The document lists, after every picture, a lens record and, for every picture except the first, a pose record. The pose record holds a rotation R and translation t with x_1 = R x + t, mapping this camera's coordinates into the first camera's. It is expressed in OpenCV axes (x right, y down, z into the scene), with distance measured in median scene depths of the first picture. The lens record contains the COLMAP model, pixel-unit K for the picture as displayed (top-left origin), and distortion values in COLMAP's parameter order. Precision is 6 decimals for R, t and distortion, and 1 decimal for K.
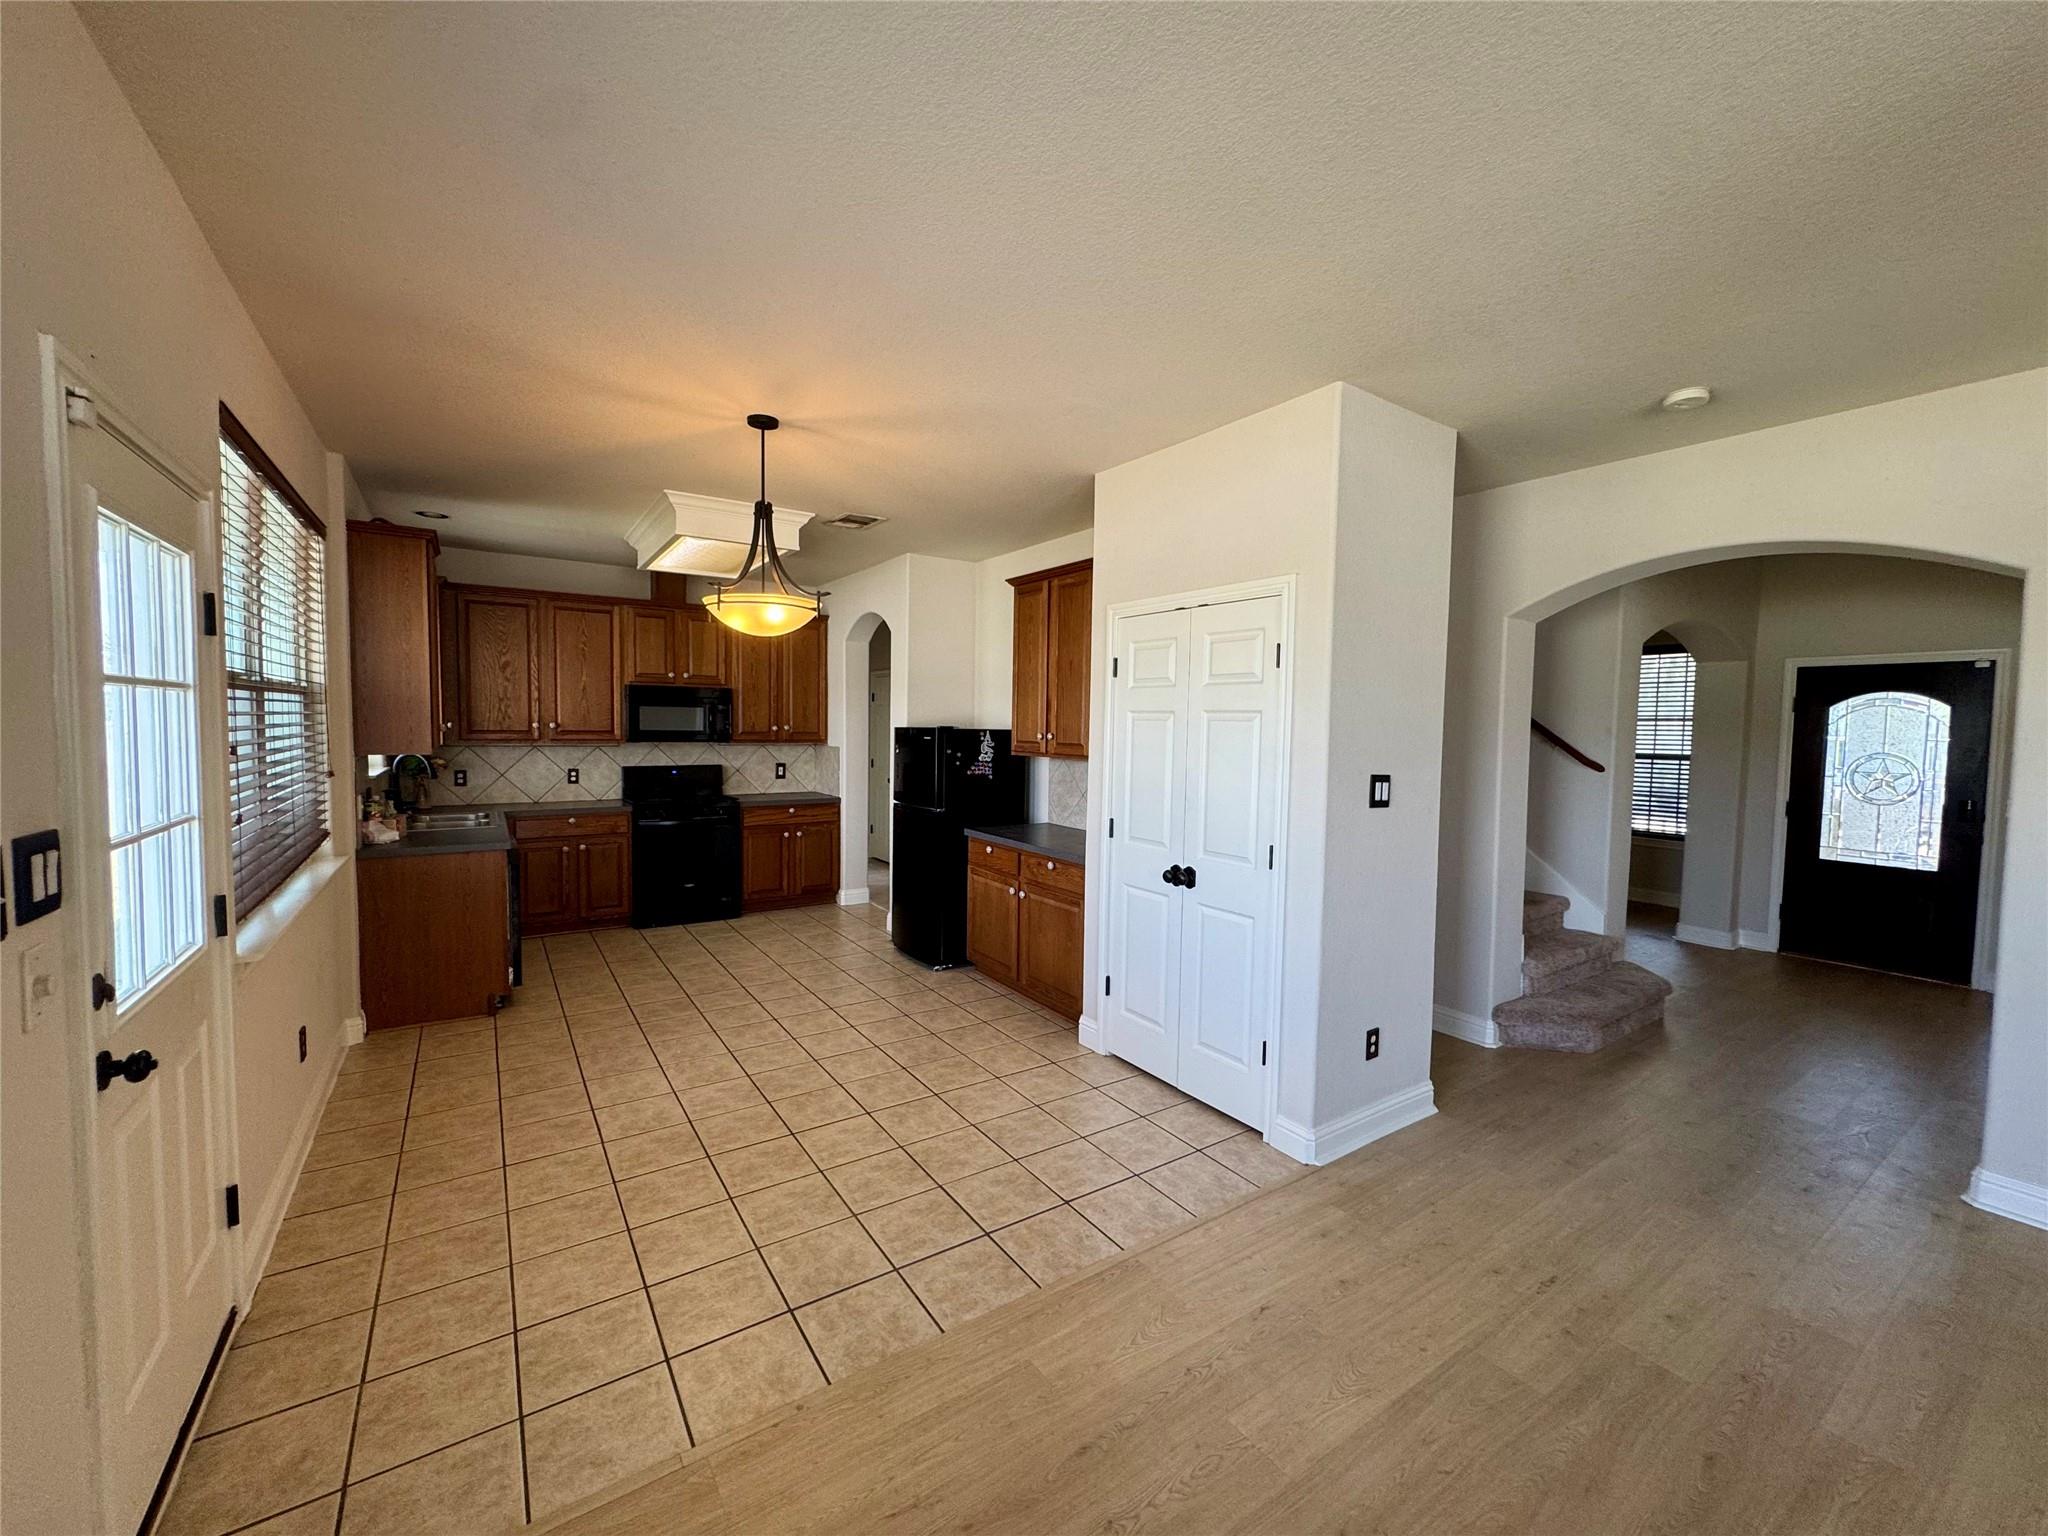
lens RADIAL K [[818.1, 0, 1024.0], [0, 818.1, 768.0], [0, 0, 1]] dist [-0.004354, -0.000149]
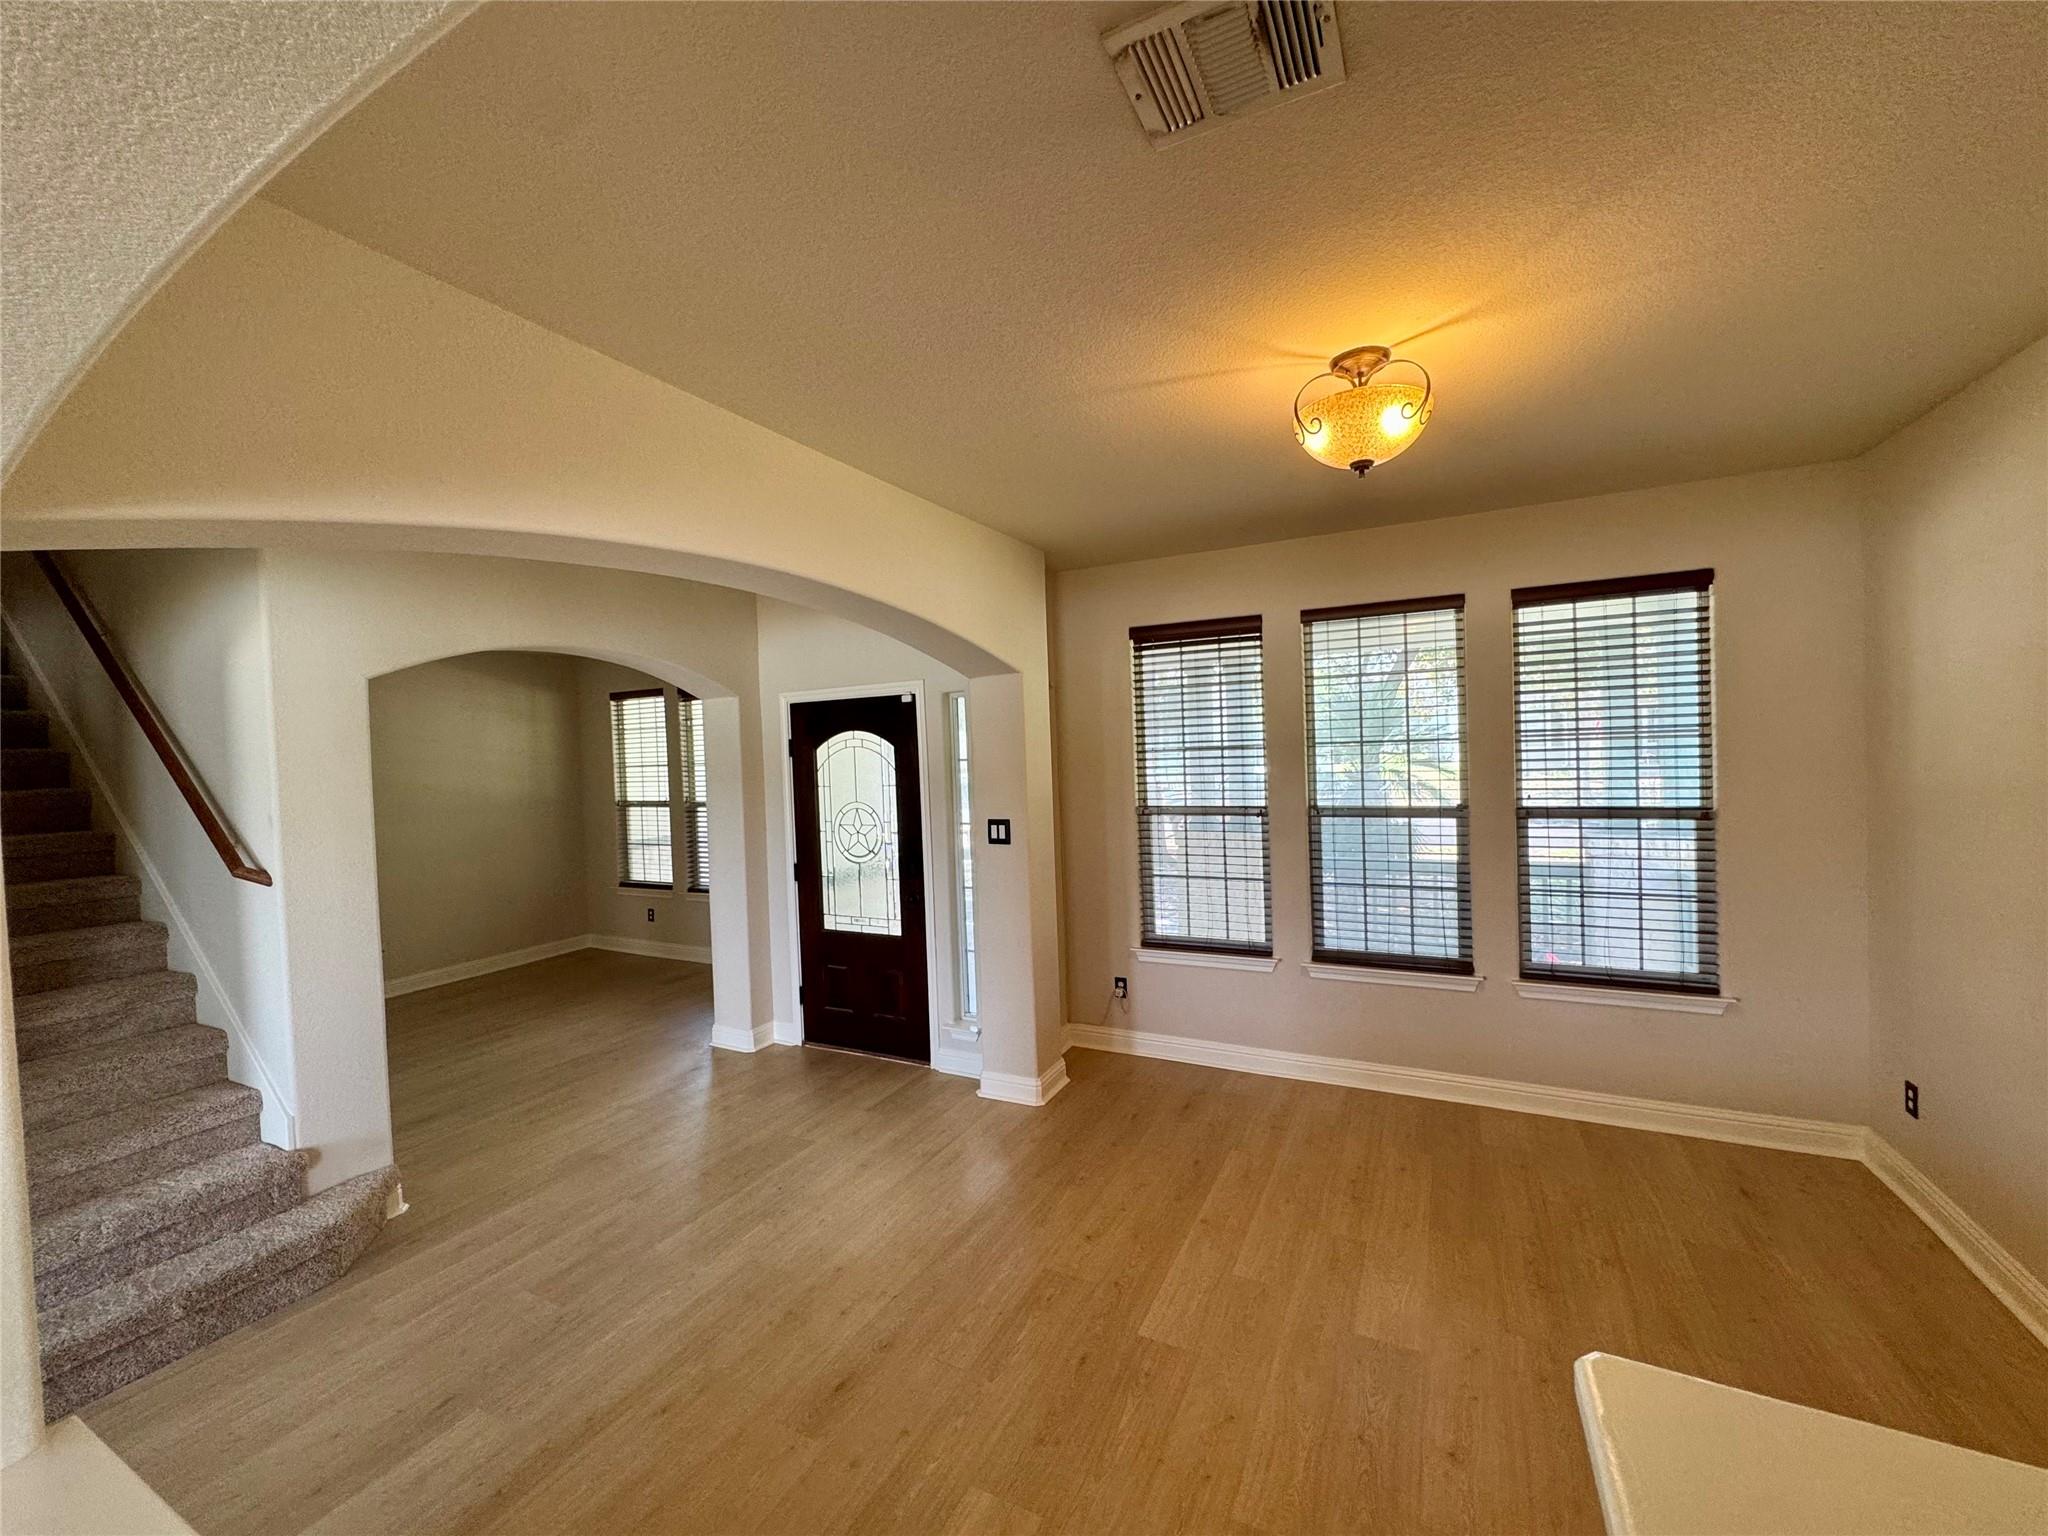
lens RADIAL K [[818.1, 0, 1024.0], [0, 818.1, 768.0], [0, 0, 1]] dist [-0.004354, -0.000149]
pose [[0.869088, -0.058062, 0.491238, 0.770643], [0.077870, 0.996764, -0.019953, -0.022602], [-0.488490, 0.055594, 0.870797, 0.154607]]
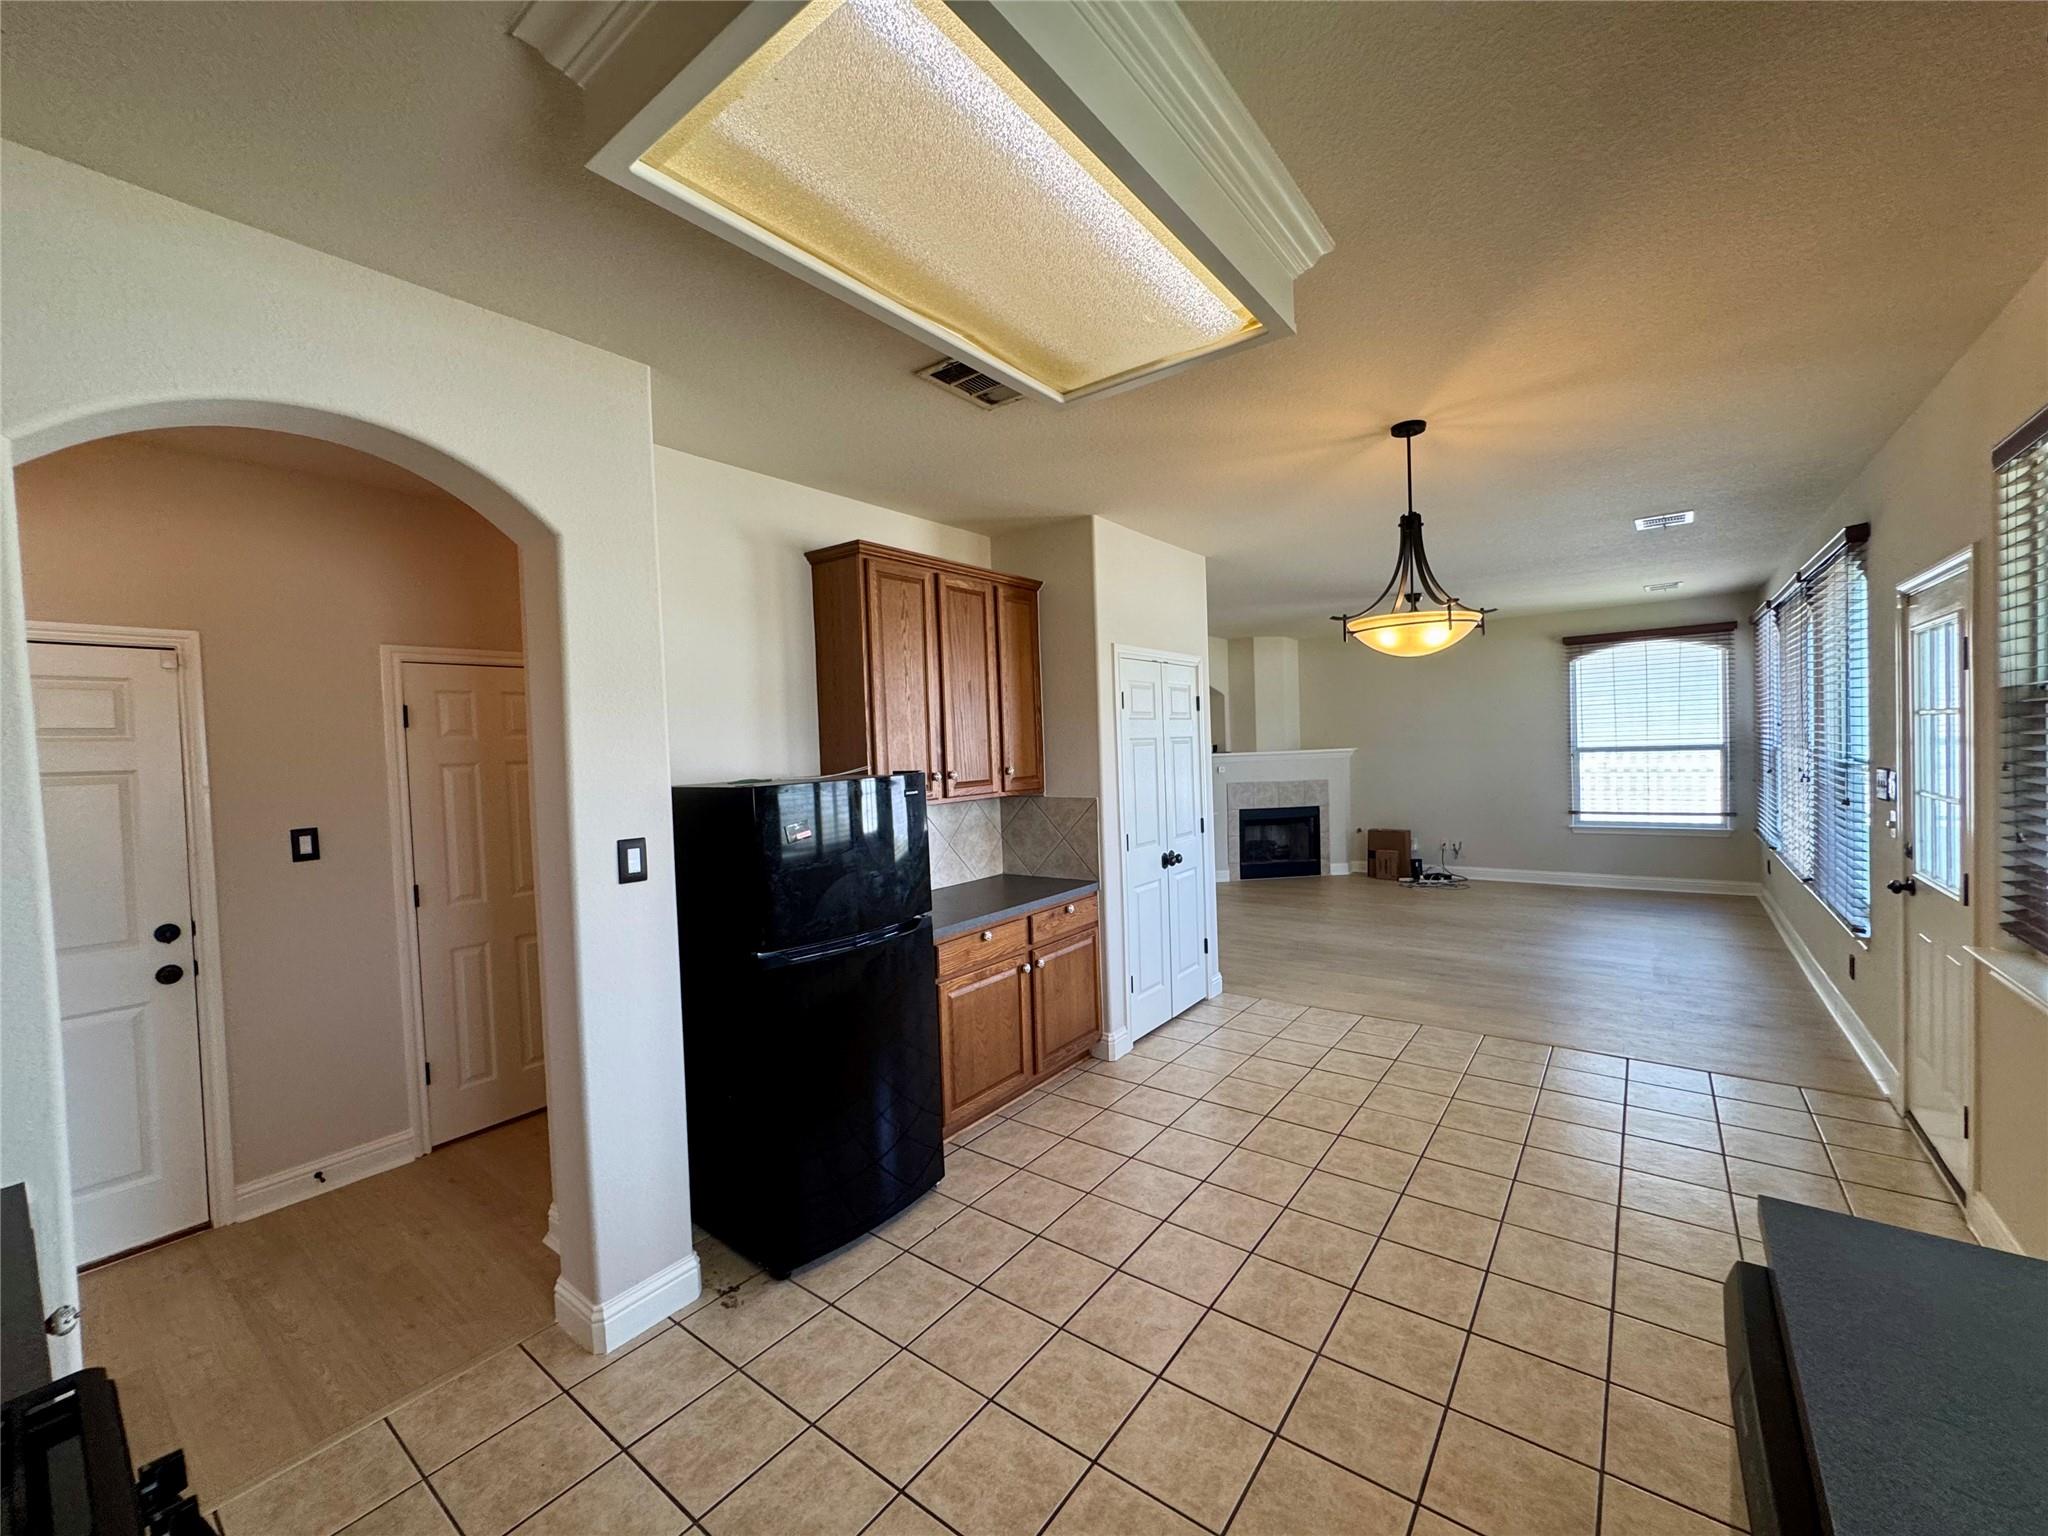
lens RADIAL K [[818.1, 0, 1024.0], [0, 818.1, 768.0], [0, 0, 1]] dist [-0.004354, -0.000149]
pose [[-0.320270, -0.031941, 0.946787, -0.627761], [0.085571, 0.994370, 0.062493, -0.076679], [-0.943453, 0.101032, -0.315734, 1.019142]]
